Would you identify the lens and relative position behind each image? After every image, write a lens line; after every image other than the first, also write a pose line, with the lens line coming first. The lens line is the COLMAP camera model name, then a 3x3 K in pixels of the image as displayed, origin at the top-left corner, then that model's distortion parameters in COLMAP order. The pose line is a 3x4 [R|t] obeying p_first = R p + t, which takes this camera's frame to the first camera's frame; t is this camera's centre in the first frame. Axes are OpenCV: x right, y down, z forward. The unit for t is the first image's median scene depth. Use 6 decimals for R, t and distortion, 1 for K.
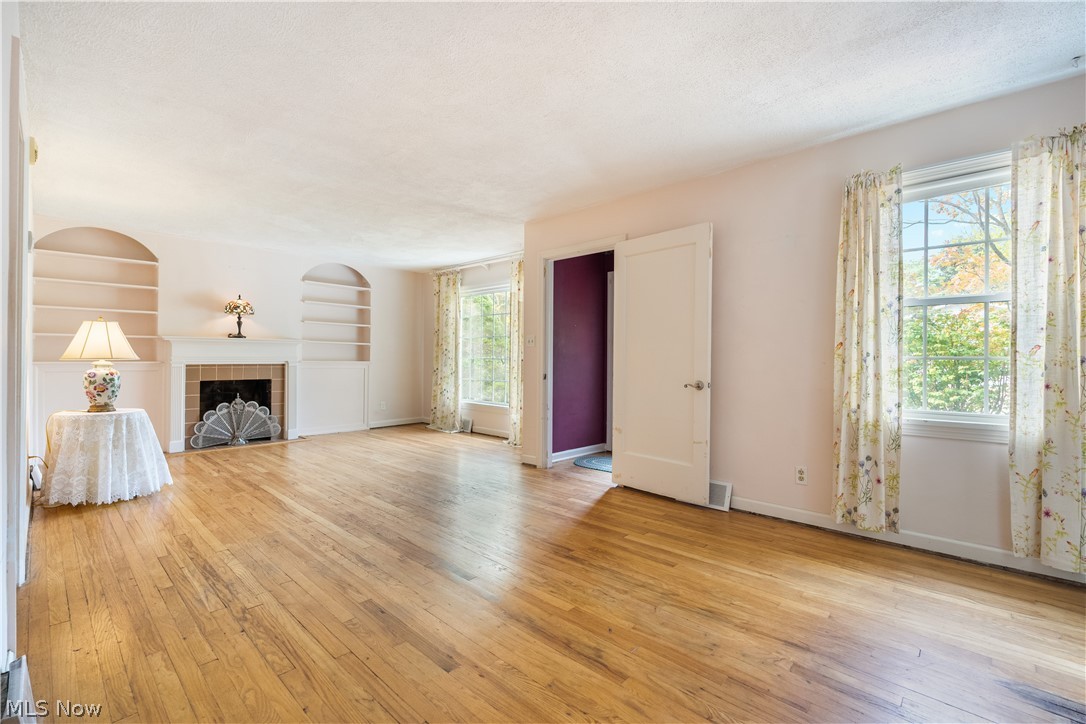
lens RADIAL K [[481.7, 0, 543.4], [0, 481.7, 360.0], [0, 0, 1]] dist [-0.002626, 0.000512]
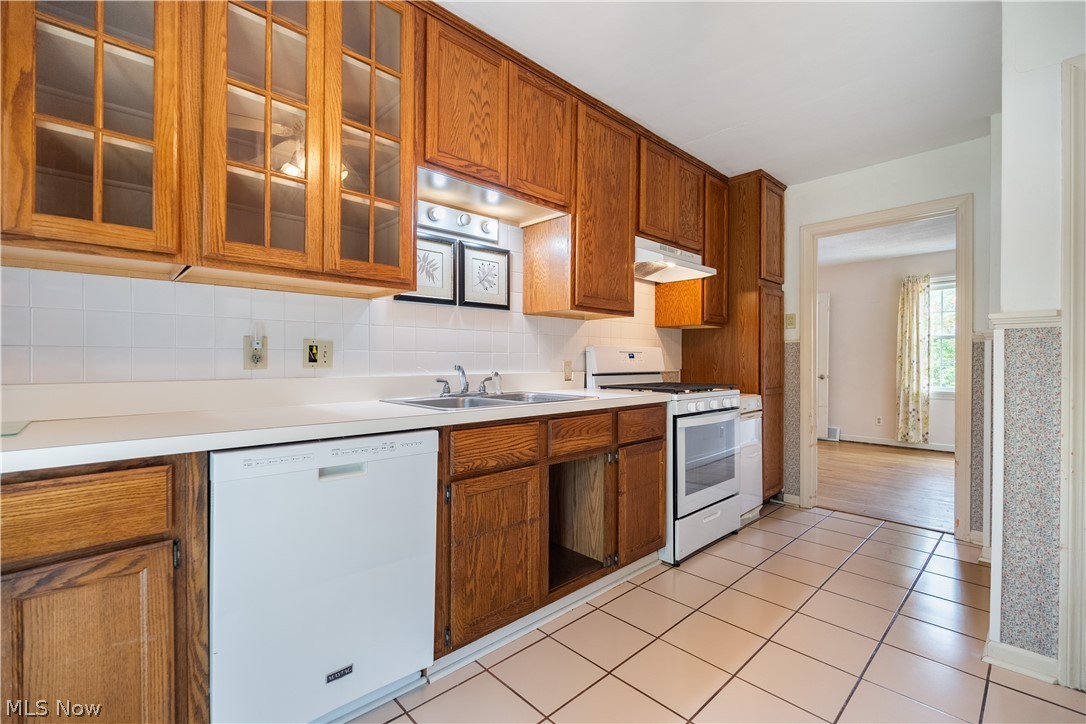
lens RADIAL K [[481.7, 0, 541.2], [0, 481.7, 361.2], [0, 0, 1]] dist [-0.002626, 0.000512]
pose [[0.998775, -0.000962, -0.049470, -0.875274], [0.000962, 1.000000, -0.000024, -0.013953], [0.049470, -0.000024, 0.998776, -1.220260]]
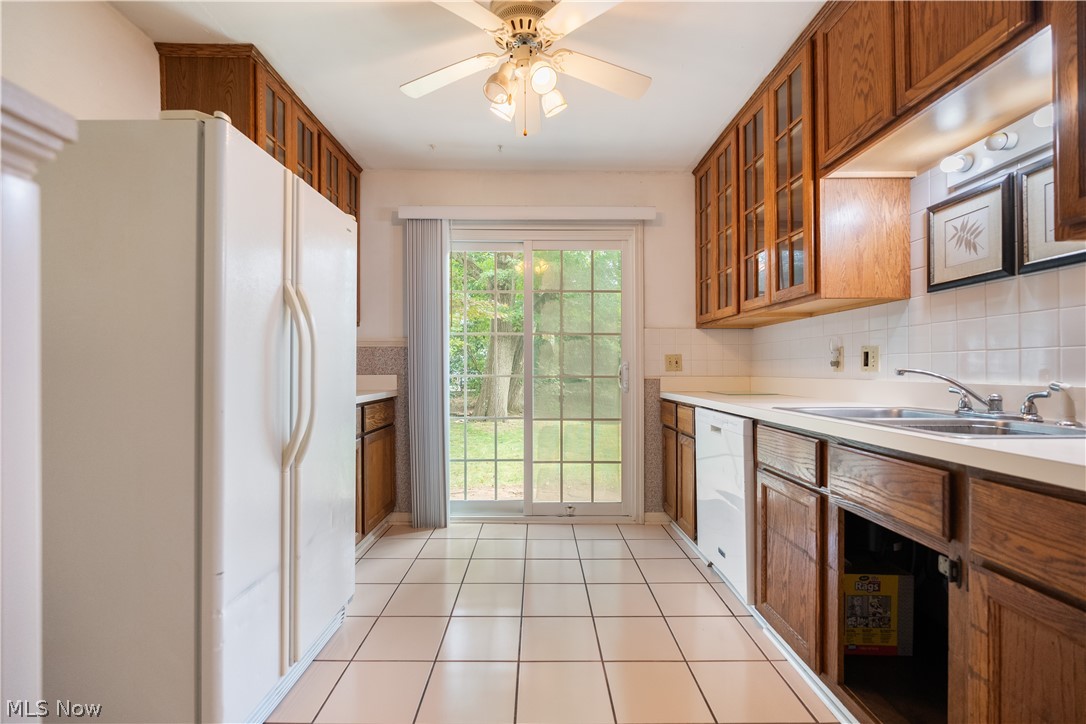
lens RADIAL K [[481.7, 0, 545.1], [0, 481.7, 366.5], [0, 0, 1]] dist [-0.002626, 0.000512]
pose [[-0.715104, -0.005290, -0.698998, 1.310148], [0.000303, 0.999969, -0.007877, 0.015812], [0.699018, -0.005845, -0.715080, 2.134613]]
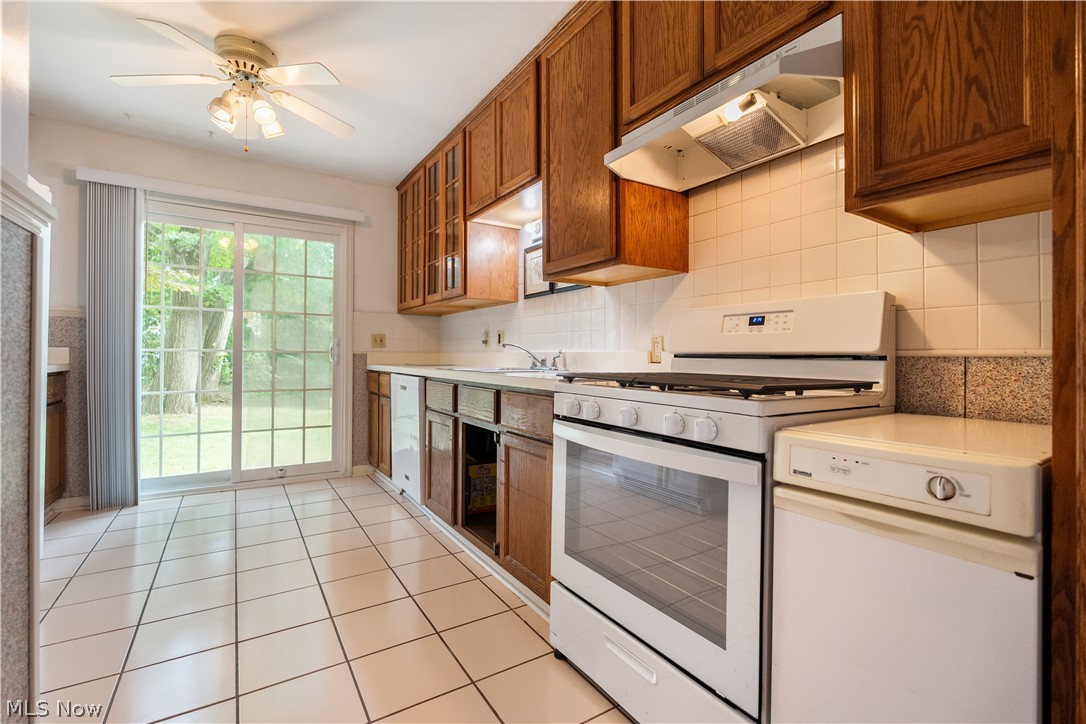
lens RADIAL K [[481.7, 0, 539.7], [0, 481.7, 352.0], [0, 0, 1]] dist [-0.002626, 0.000512]
pose [[-0.245508, -0.009294, -0.969350, 2.223435], [-0.006321, 0.999948, -0.007986, 0.110351], [0.969374, 0.004167, -0.245554, 2.926801]]
